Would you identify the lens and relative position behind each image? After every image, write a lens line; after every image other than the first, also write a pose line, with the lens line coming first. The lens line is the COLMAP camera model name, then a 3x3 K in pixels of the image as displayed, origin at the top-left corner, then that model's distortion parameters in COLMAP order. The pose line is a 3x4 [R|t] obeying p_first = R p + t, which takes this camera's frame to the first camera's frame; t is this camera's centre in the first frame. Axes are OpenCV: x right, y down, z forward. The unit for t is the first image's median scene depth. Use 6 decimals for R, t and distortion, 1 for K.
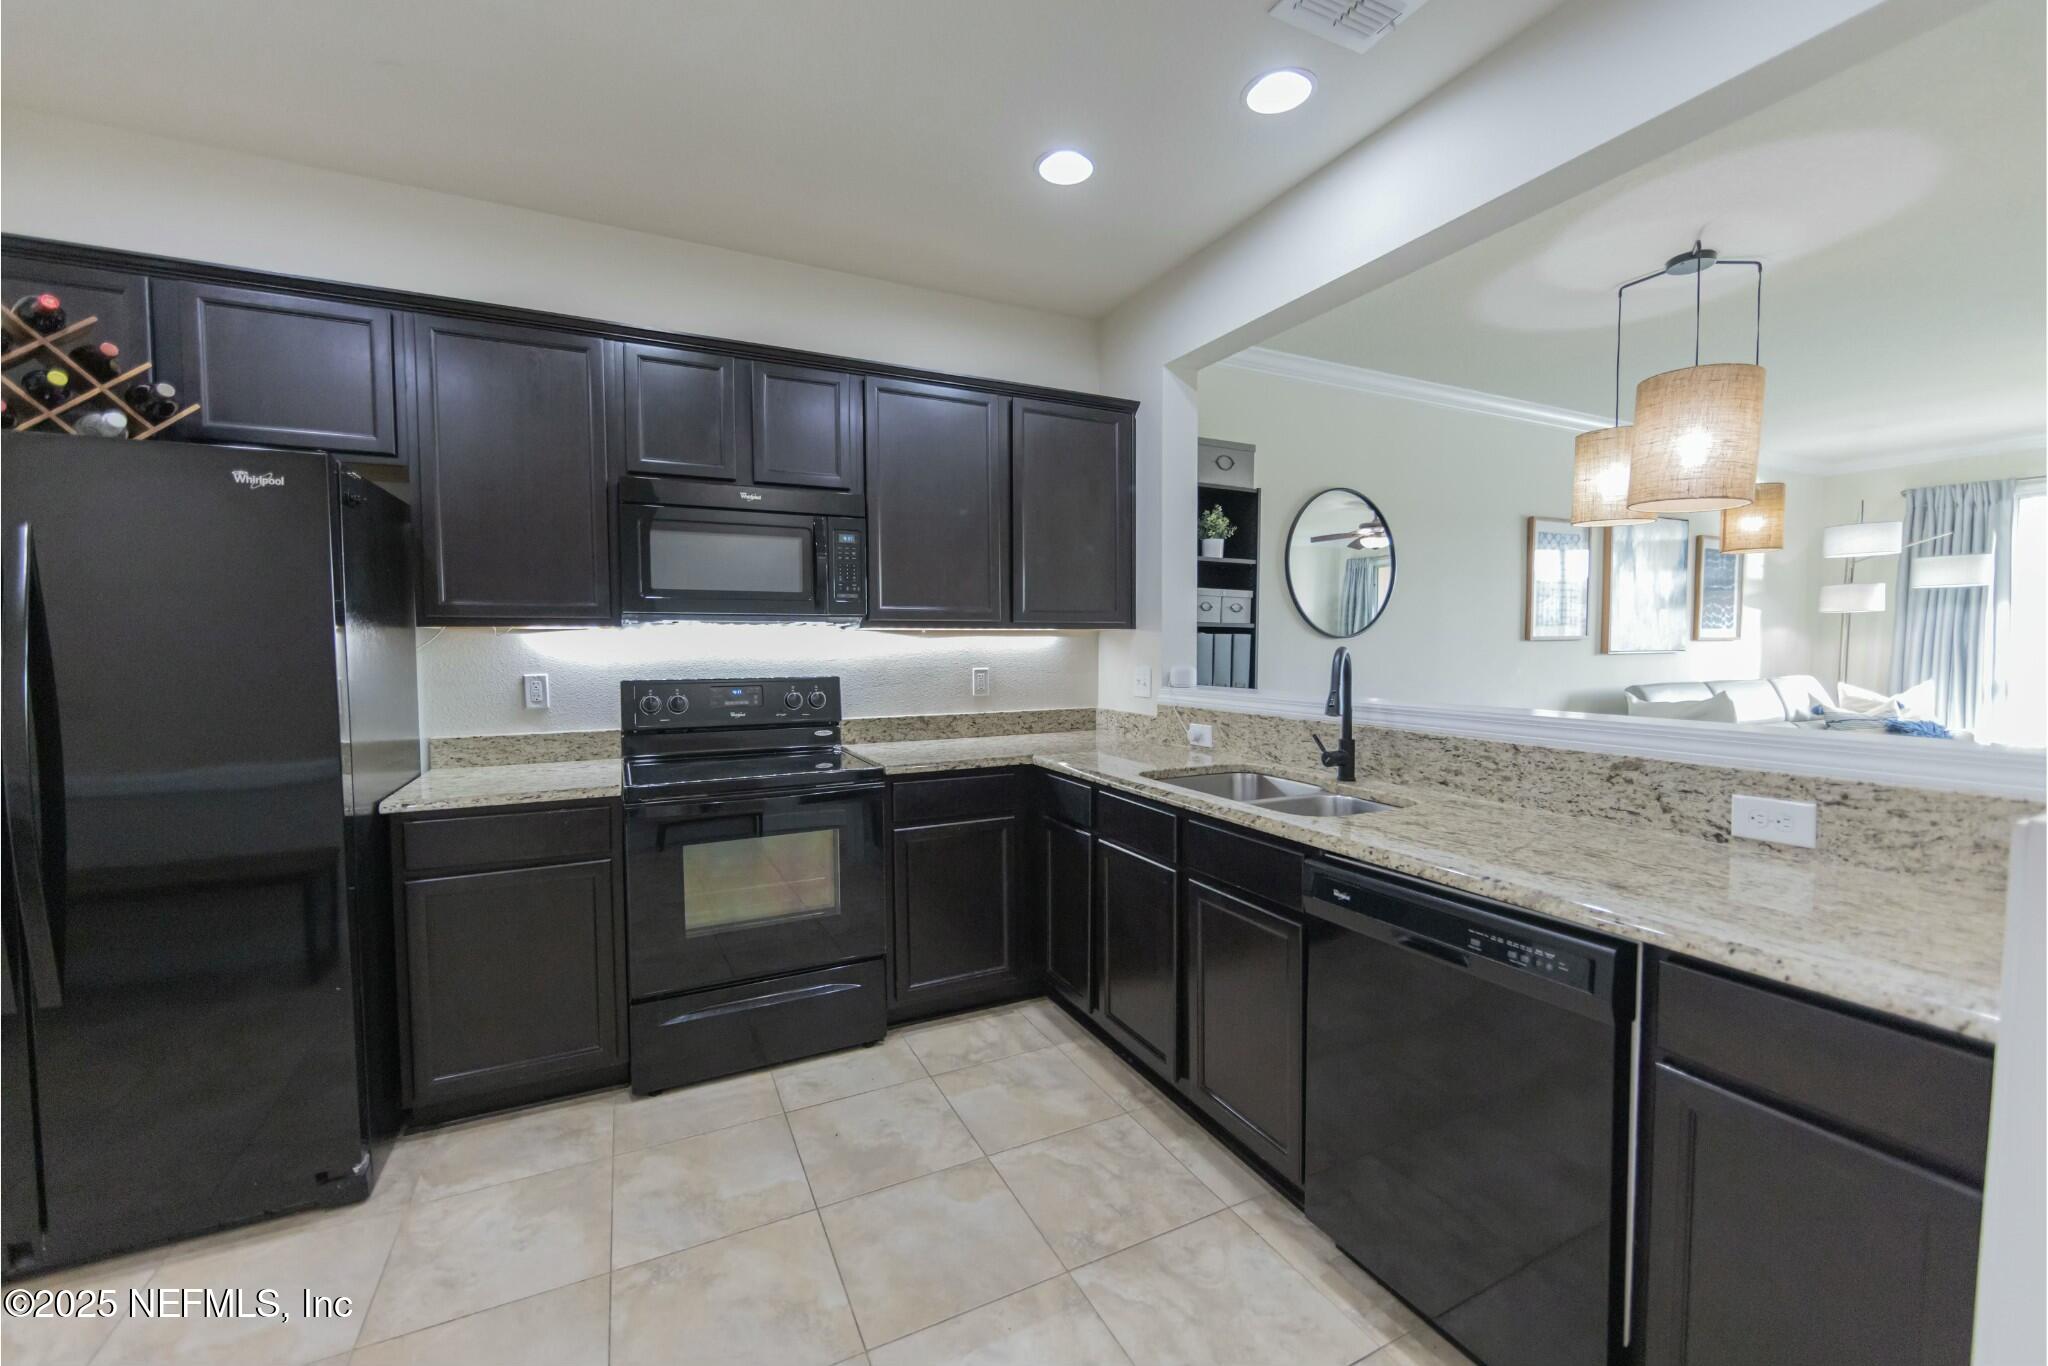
lens RADIAL K [[807.1, 0, 1049.7], [0, 807.1, 683.5], [0, 0, 1]] dist [-0.001553, -0.001430]
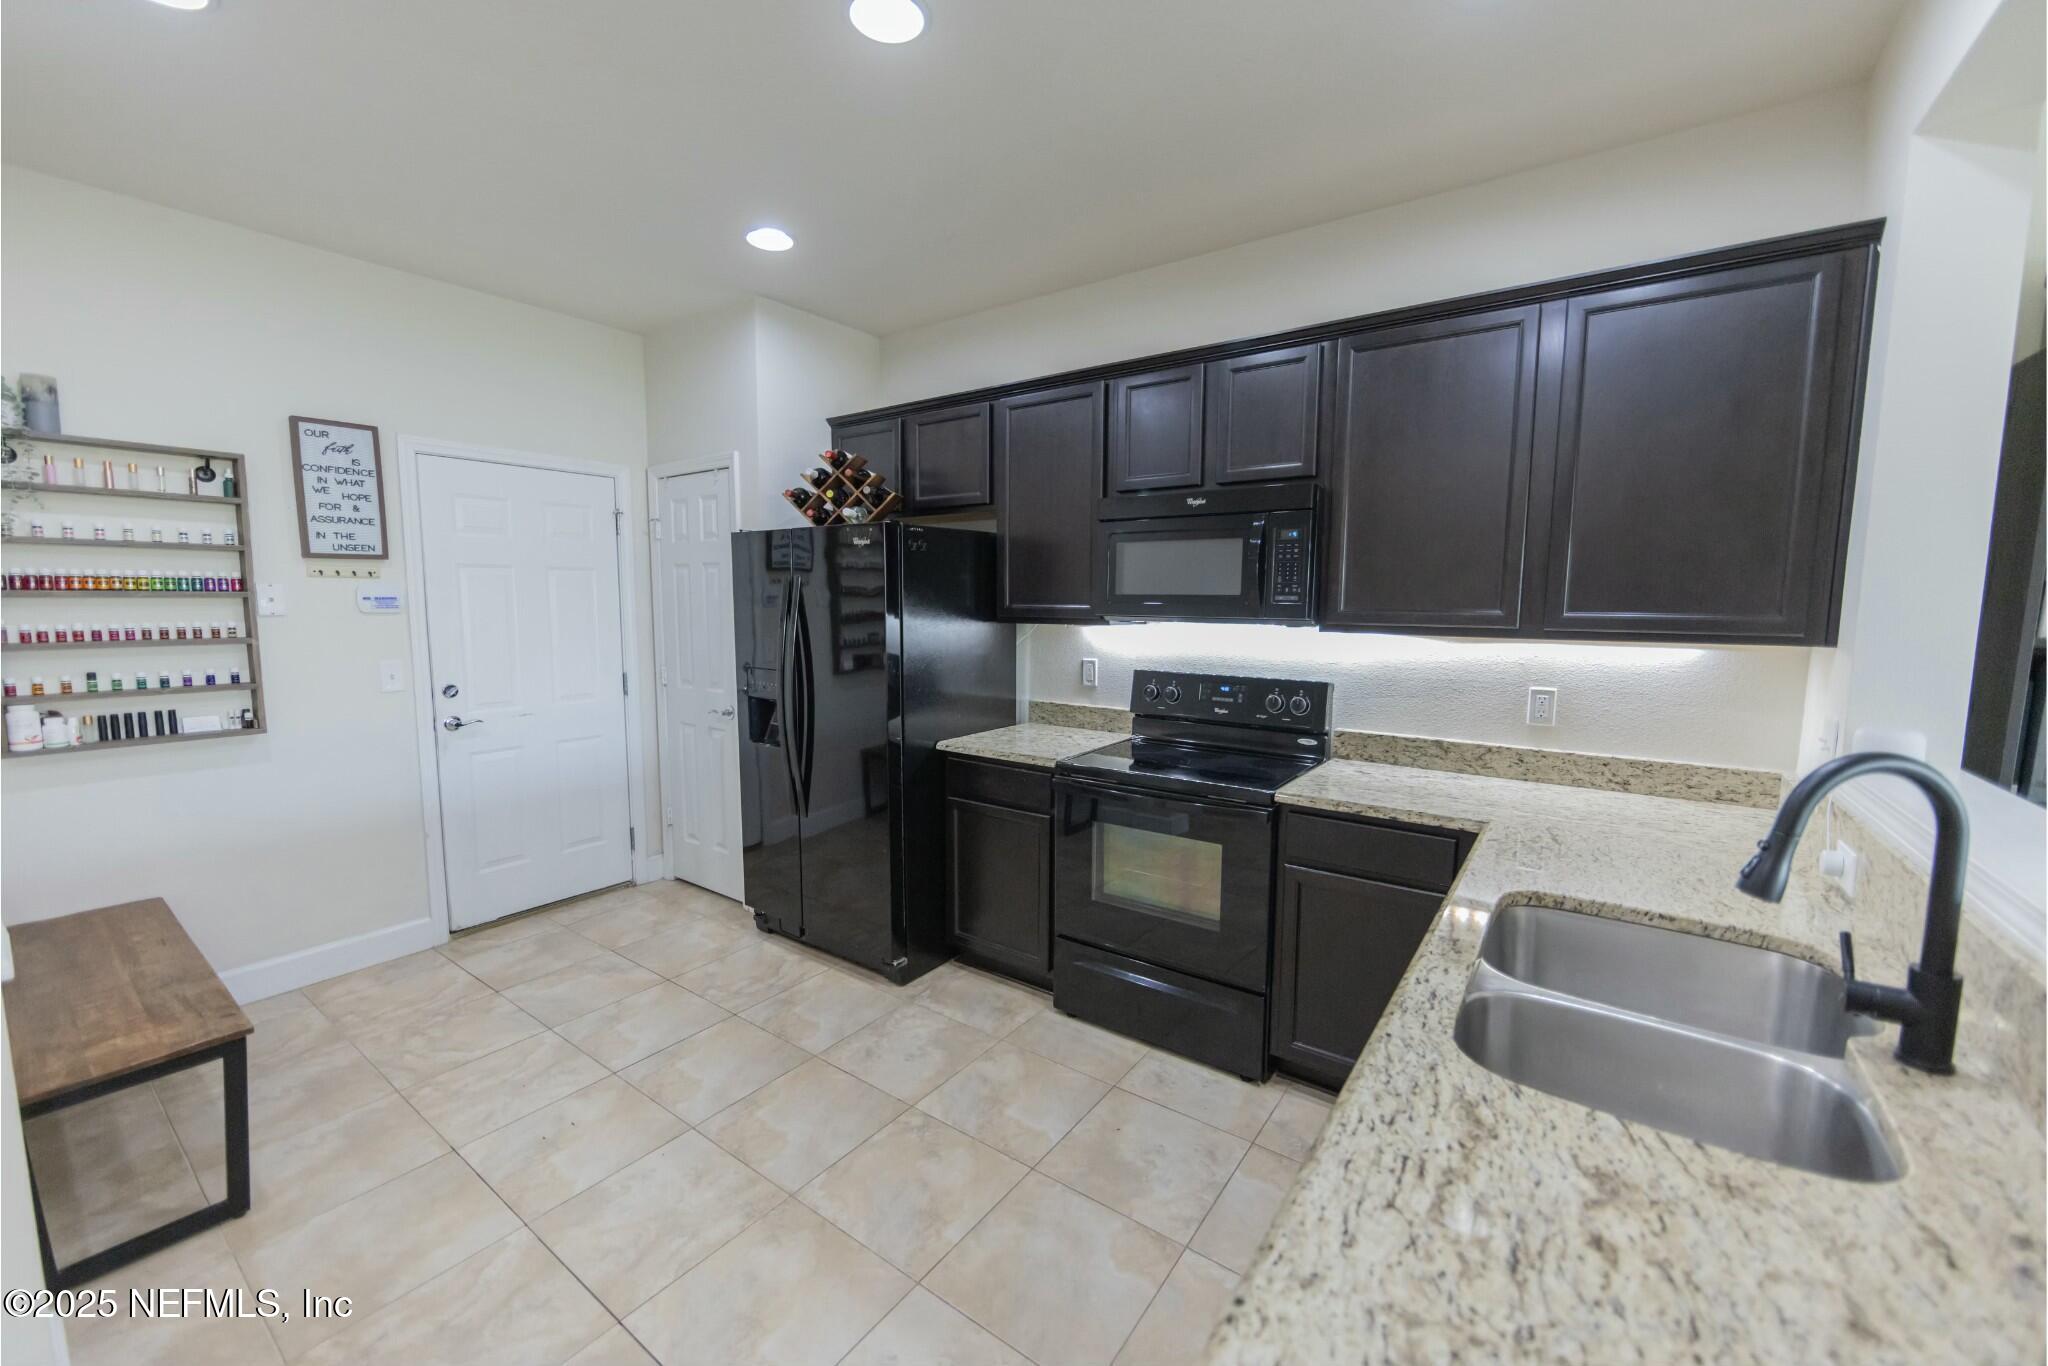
lens RADIAL K [[807.1, 0, 1022.8], [0, 807.1, 678.6], [0, 0, 1]] dist [-0.001553, -0.001430]
pose [[0.455912, 0.097755, -0.884640, 0.381536], [-0.053916, 0.995158, 0.082181, -0.068917], [0.888390, 0.010229, 0.458975, 0.287340]]
